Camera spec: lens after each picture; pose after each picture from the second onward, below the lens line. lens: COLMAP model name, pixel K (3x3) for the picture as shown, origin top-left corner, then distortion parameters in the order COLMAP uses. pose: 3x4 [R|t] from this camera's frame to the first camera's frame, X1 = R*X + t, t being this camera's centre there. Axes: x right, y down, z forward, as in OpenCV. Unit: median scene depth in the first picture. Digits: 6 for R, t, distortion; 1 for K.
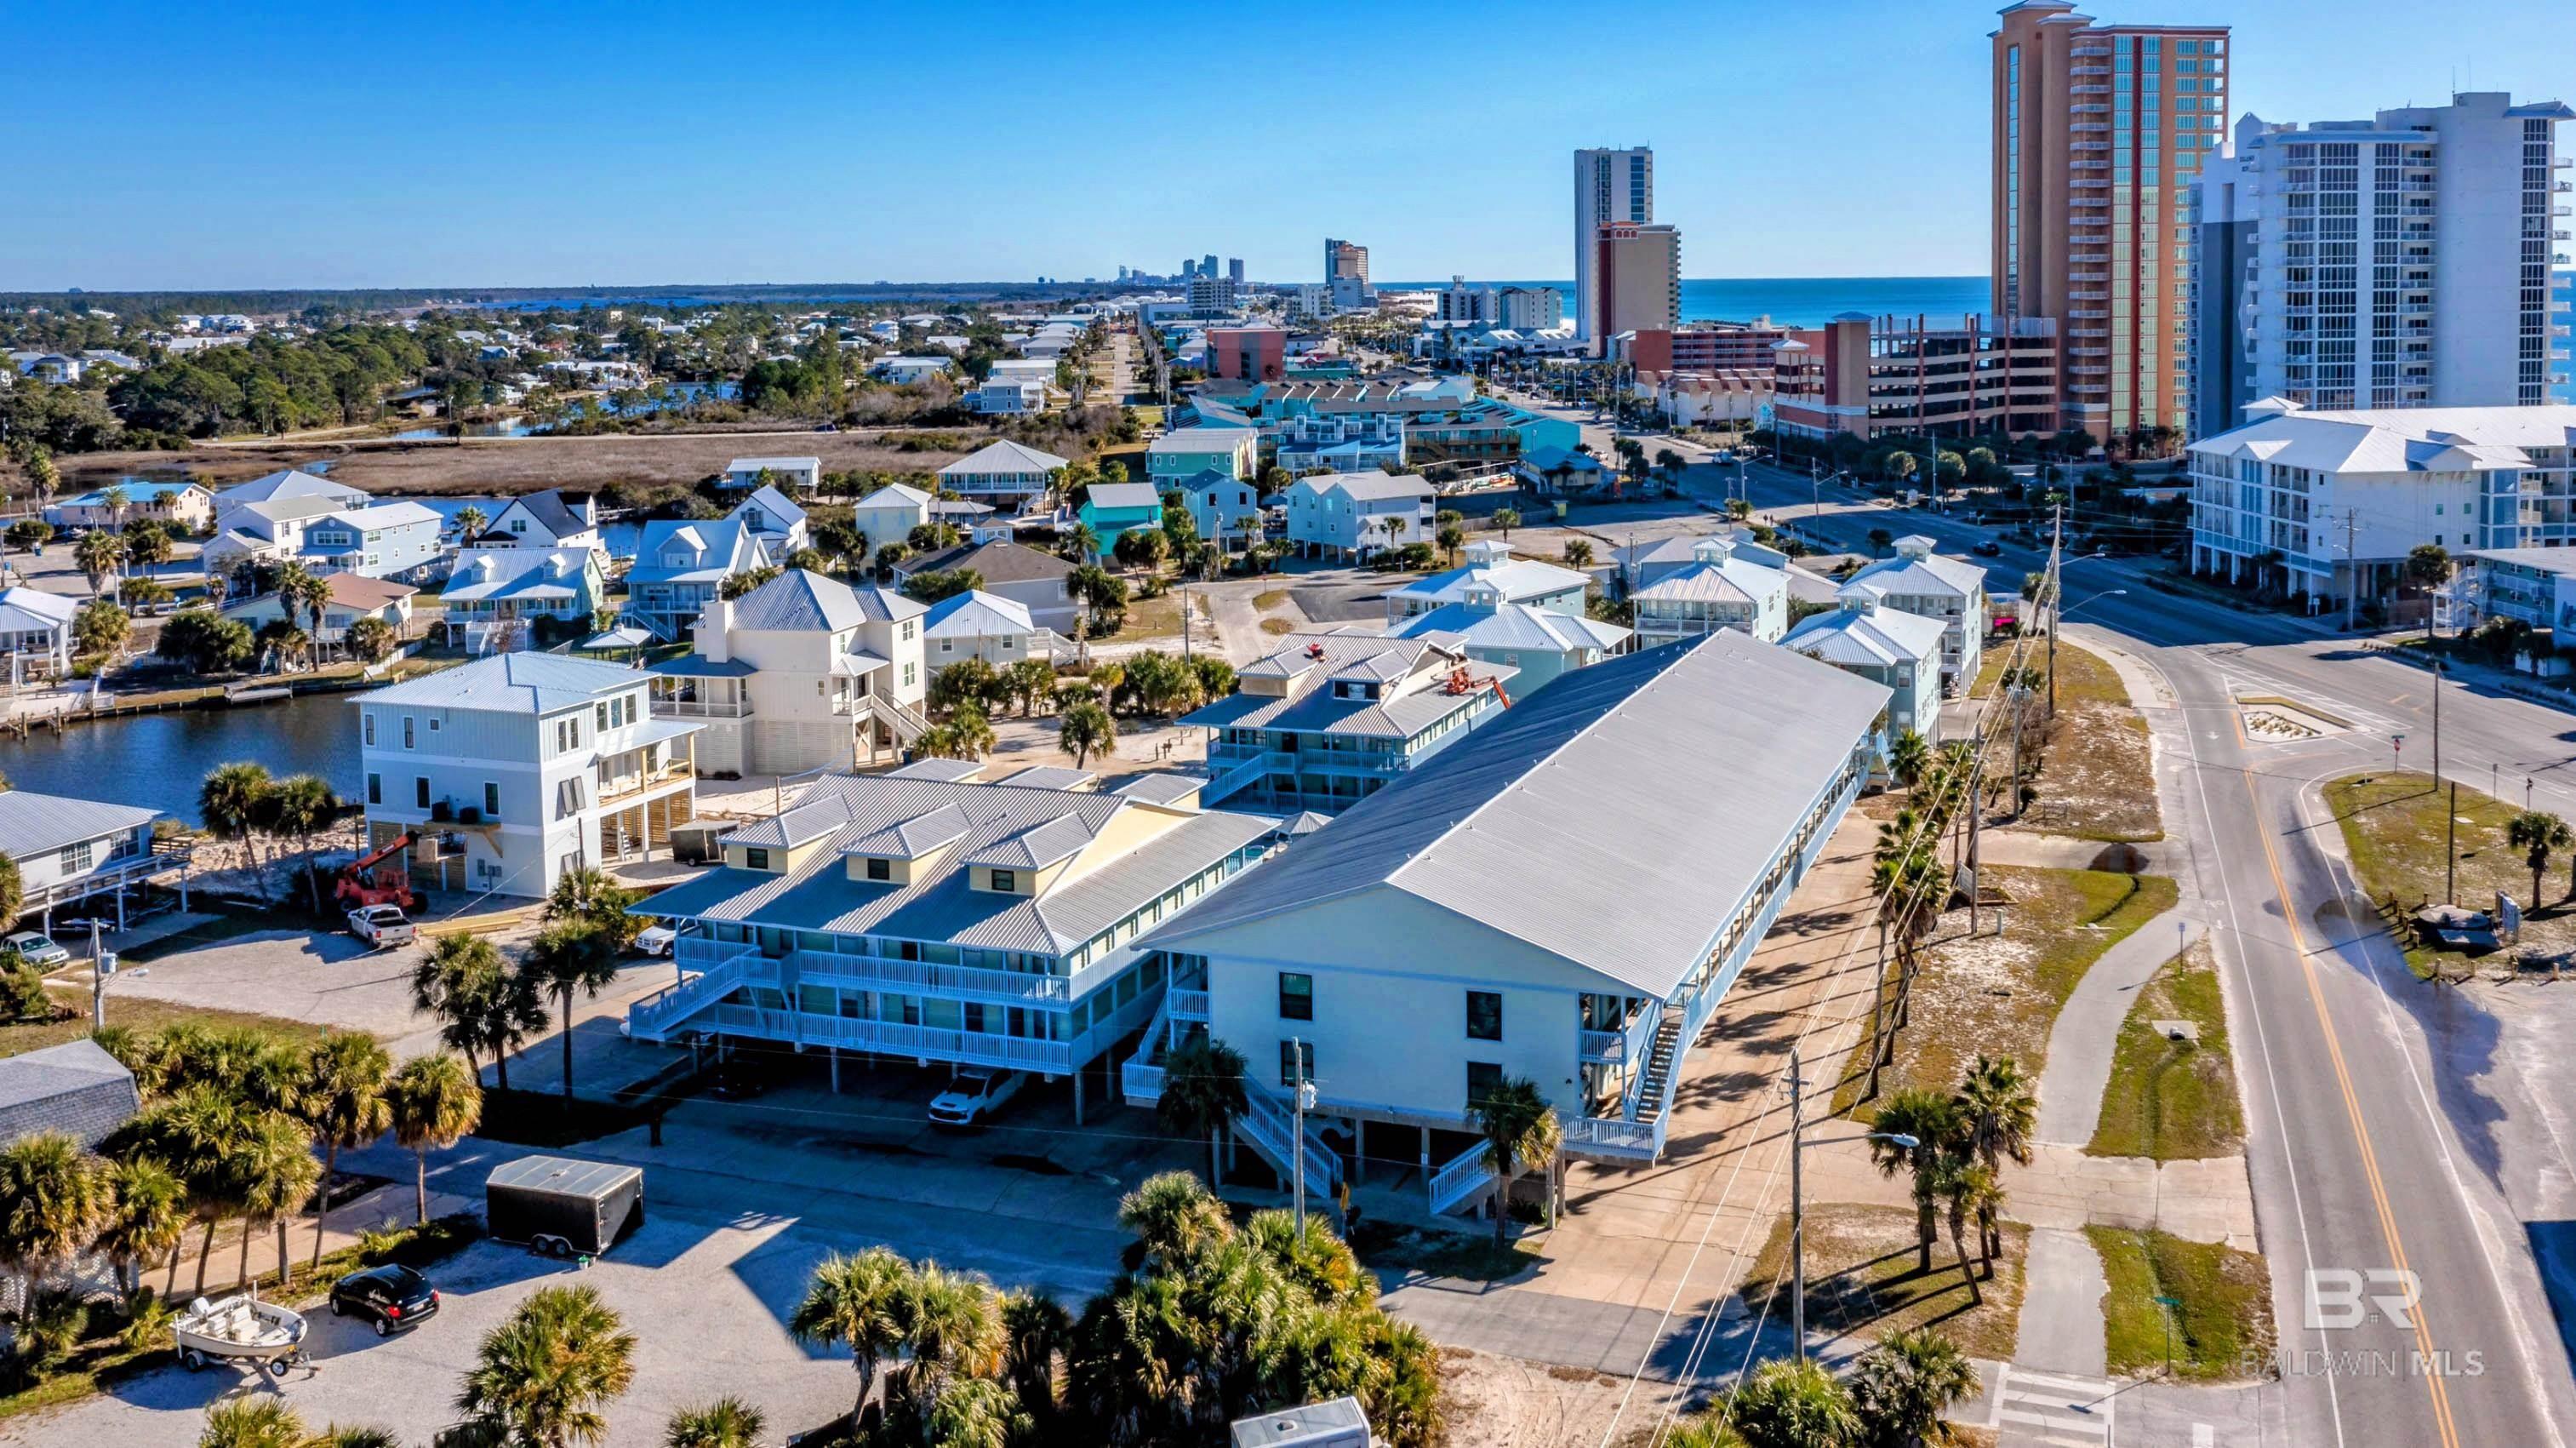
lens RADIAL K [[2159.1, 0, 1383.7], [0, 2159.1, 668.3], [0, 0, 1]] dist [-0.016334, 0.025874]
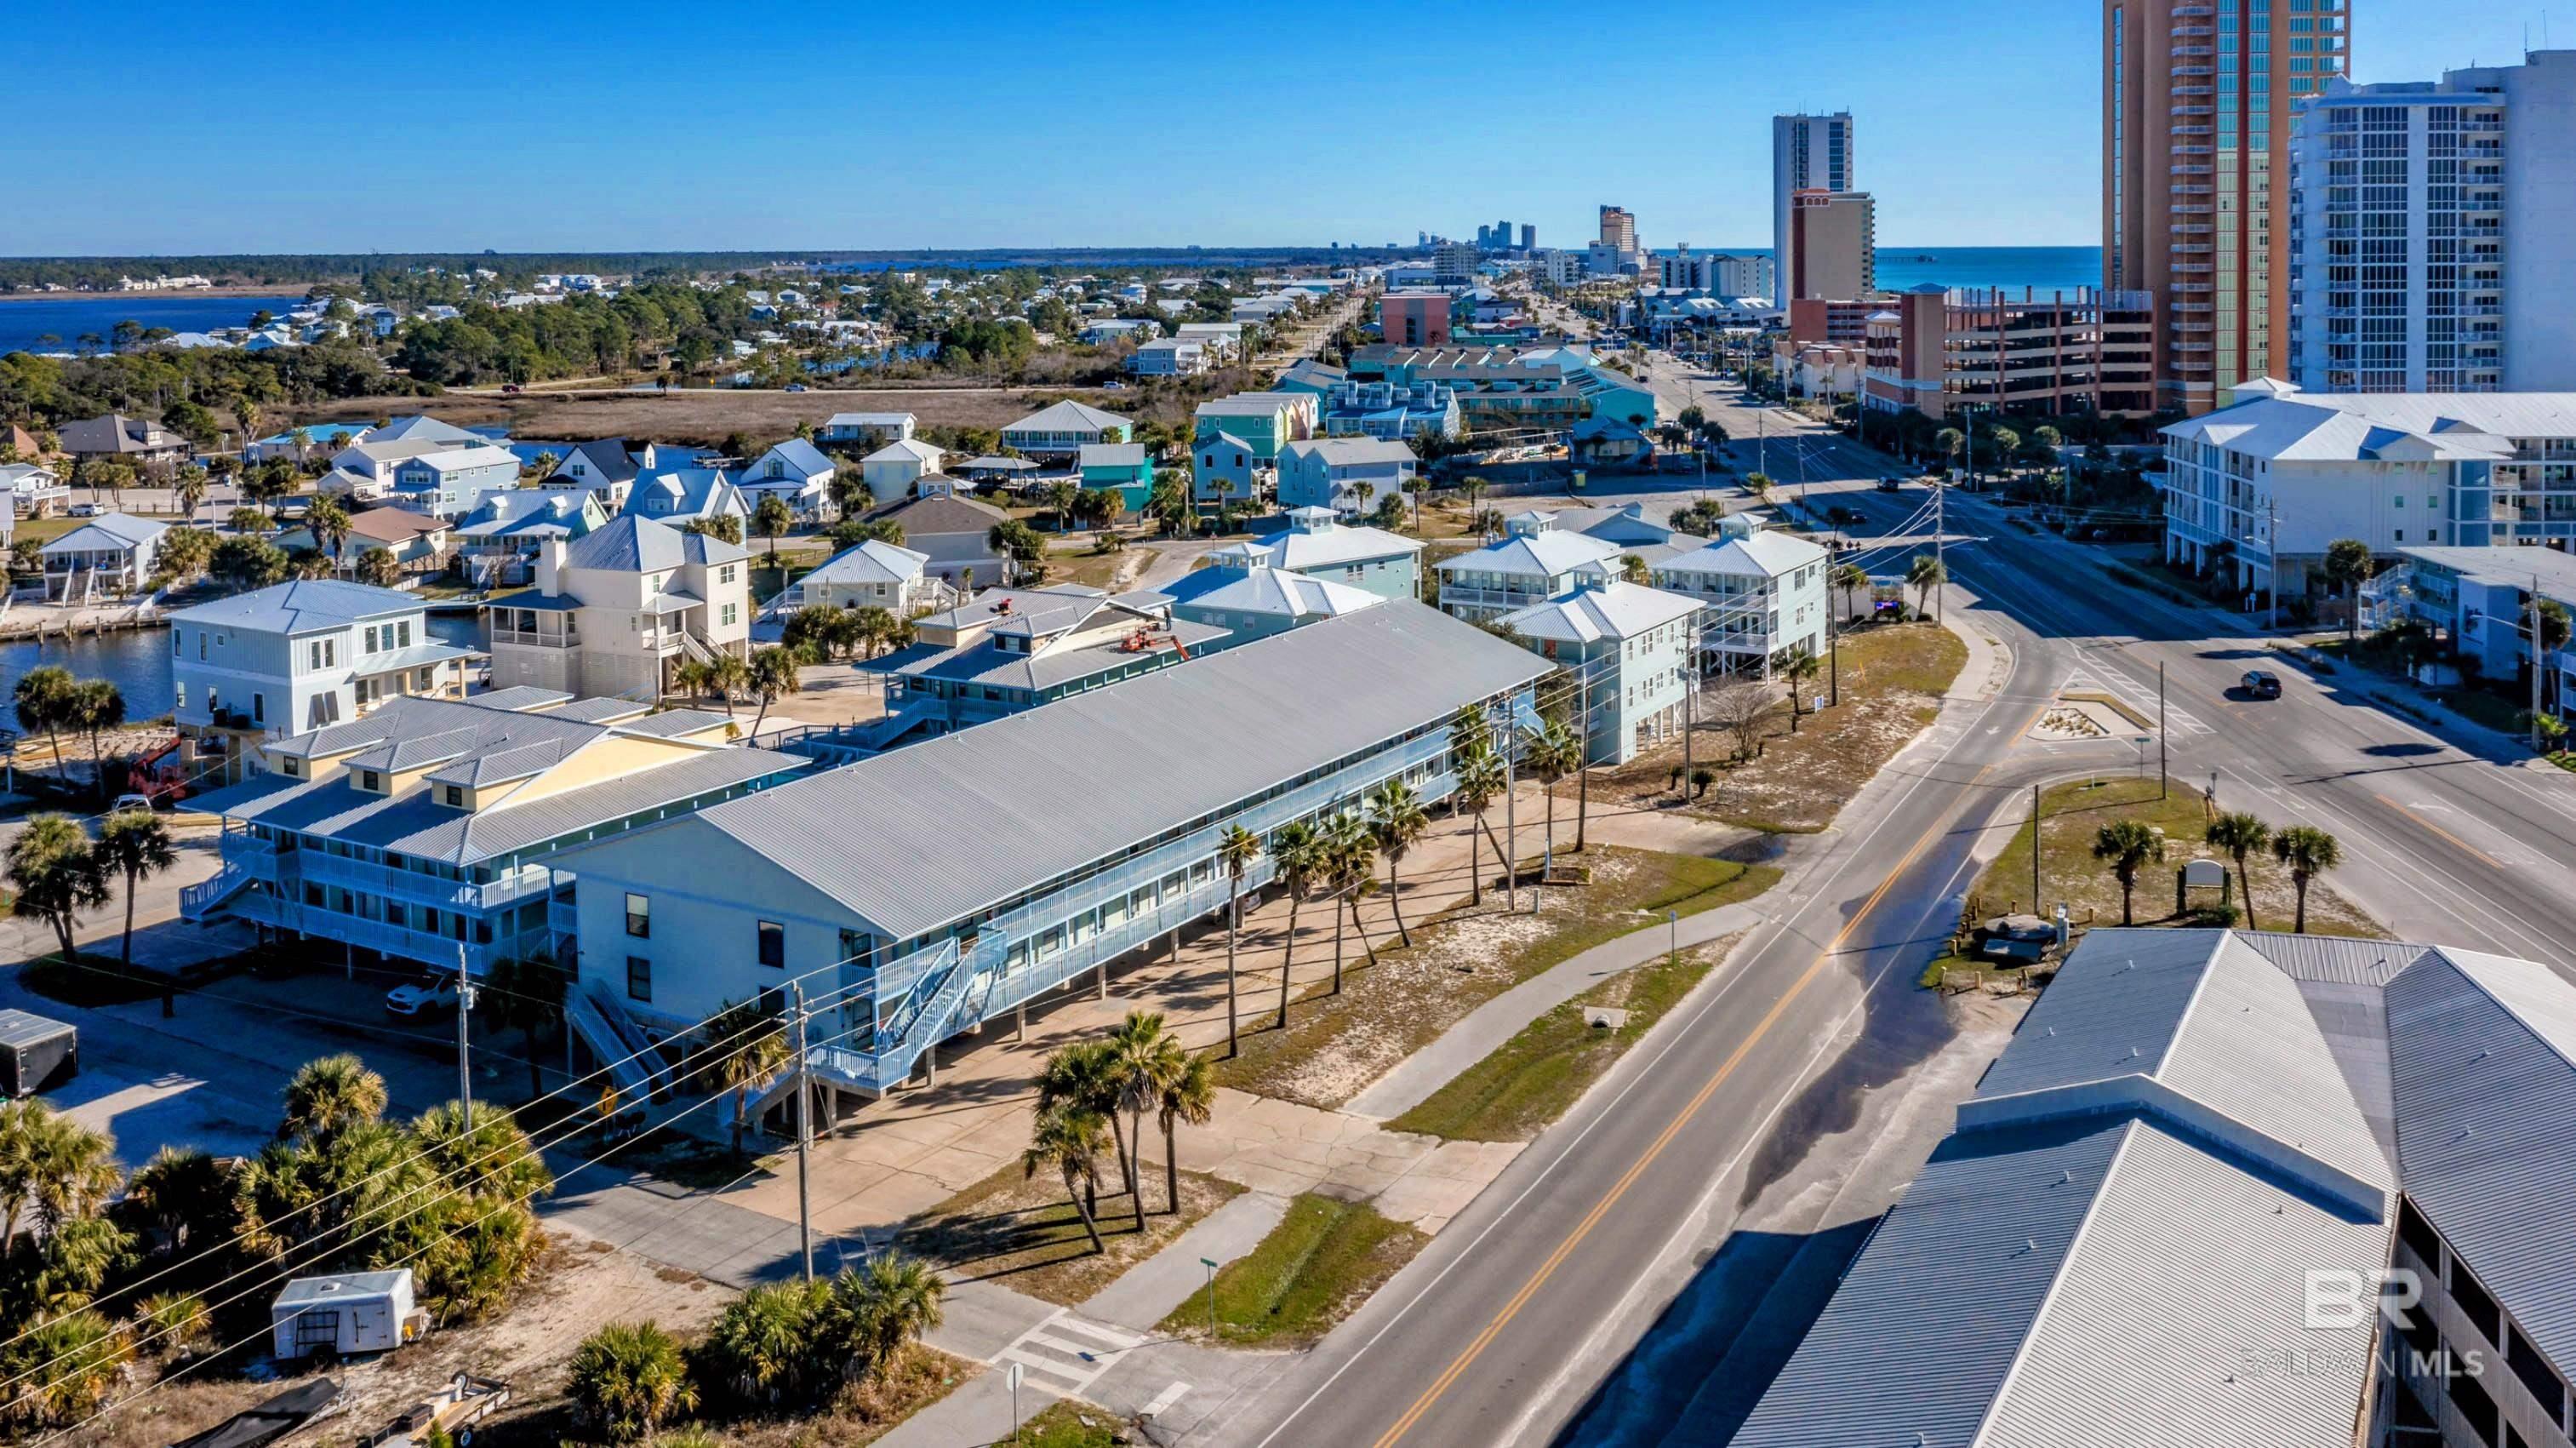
lens RADIAL K [[2159.1, 0, 1309.4], [0, 2159.1, 577.7], [0, 0, 1]] dist [-0.016334, 0.025874]
pose [[0.978401, 0.034283, -0.203853, 0.217451], [-0.039327, 0.999011, -0.020746, -0.003632], [0.202940, 0.028315, 0.978782, 0.001524]]
